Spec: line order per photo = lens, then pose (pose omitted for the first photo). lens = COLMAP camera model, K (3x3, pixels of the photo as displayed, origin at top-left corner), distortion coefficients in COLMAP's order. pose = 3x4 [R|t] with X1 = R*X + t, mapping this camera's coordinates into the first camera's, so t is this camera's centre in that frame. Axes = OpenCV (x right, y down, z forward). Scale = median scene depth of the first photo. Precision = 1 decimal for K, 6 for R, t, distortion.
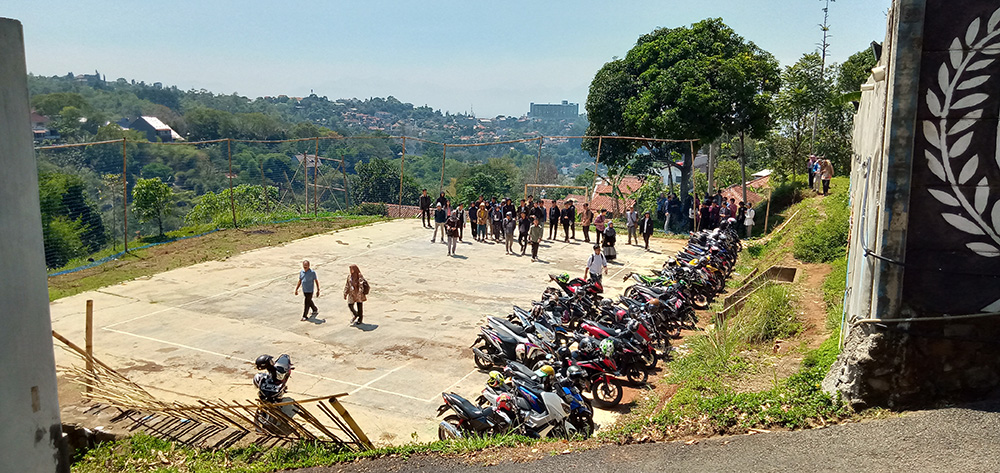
lens RADIAL K [[706.9, 0, 500.6], [0, 706.9, 239.7], [0, 0, 1]] dist [0.051242, -0.044474]
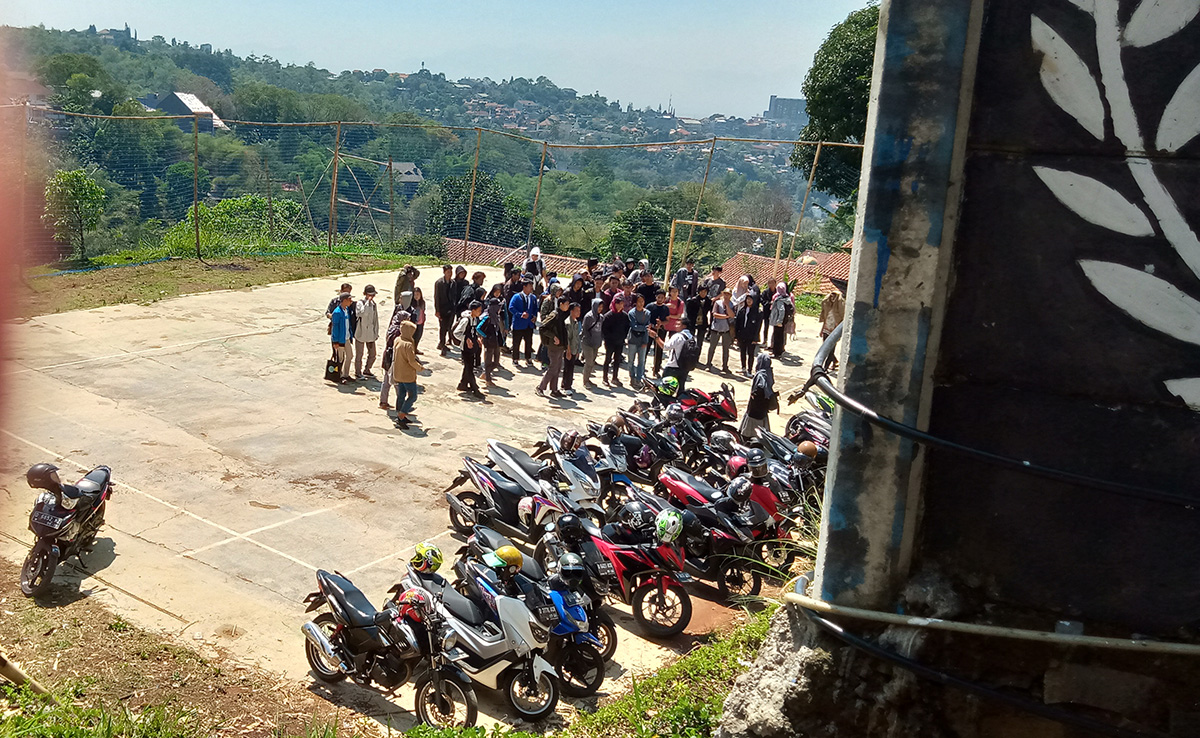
lens RADIAL K [[988.9, 0, 599.6], [0, 988.9, 381.1], [0, 0, 1]] dist [0.031858, -0.003577]
pose [[0.967645, 0.098280, -0.232389, 0.211852], [-0.083469, 0.993851, 0.072755, -0.001363], [0.238111, -0.051003, 0.969898, 0.233978]]
